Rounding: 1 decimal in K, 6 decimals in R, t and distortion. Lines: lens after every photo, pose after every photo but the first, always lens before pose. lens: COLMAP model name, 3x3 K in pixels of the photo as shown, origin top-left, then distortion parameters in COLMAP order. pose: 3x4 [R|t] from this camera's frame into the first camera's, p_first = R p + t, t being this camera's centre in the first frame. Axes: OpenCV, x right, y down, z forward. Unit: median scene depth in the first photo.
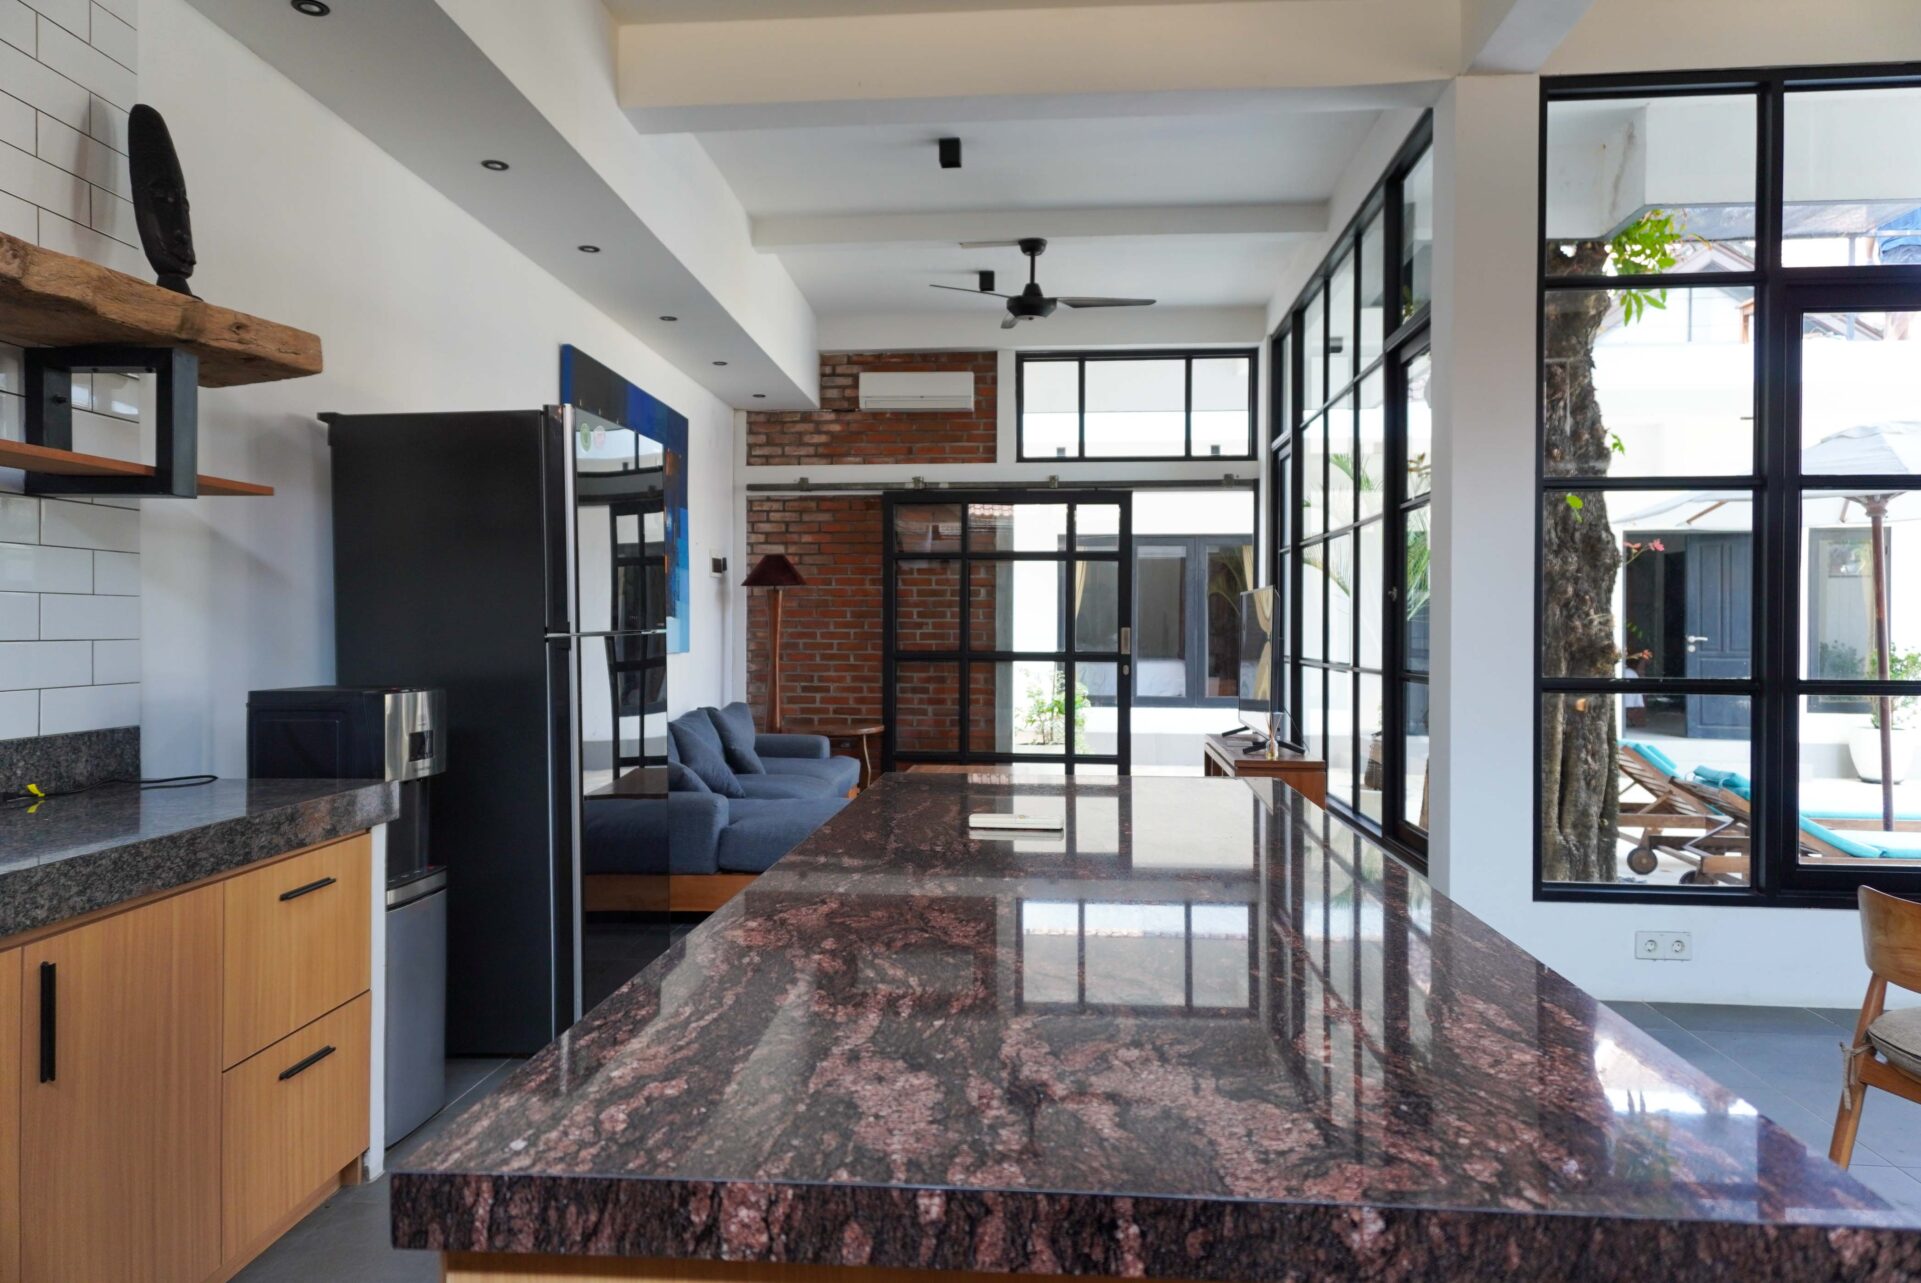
lens RADIAL K [[1287.4, 0, 952.8], [0, 1287.4, 636.5], [0, 0, 1]] dist [0.028307, 0.001575]
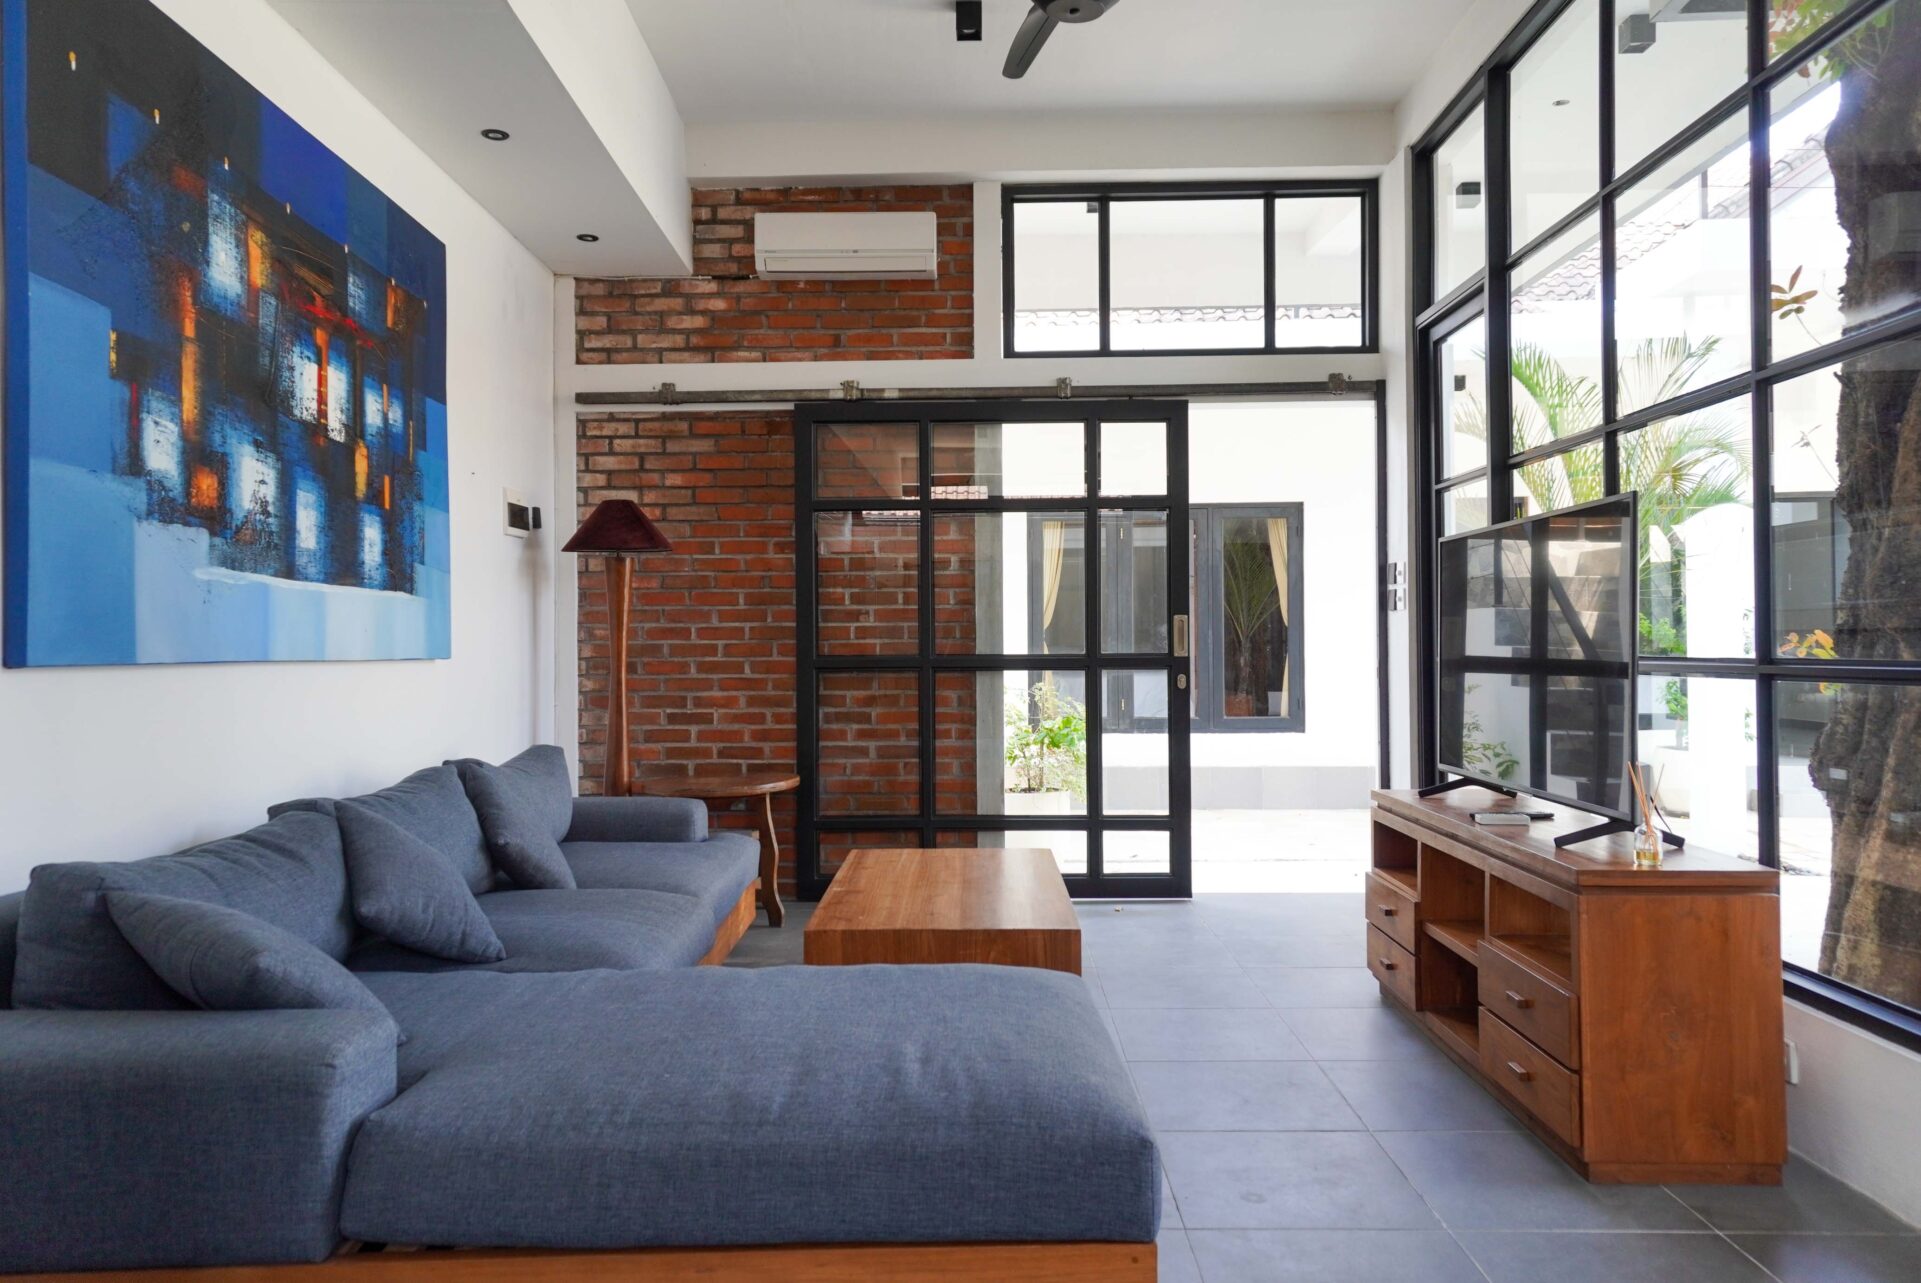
lens RADIAL K [[1287.4, 0, 952.8], [0, 1287.4, 636.5], [0, 0, 1]] dist [0.028307, 0.001575]
pose [[0.997645, -0.010261, 0.067822, -0.020713], [0.011323, 0.999819, -0.015295, 0.011972], [-0.067652, 0.016027, 0.997580, 0.364482]]
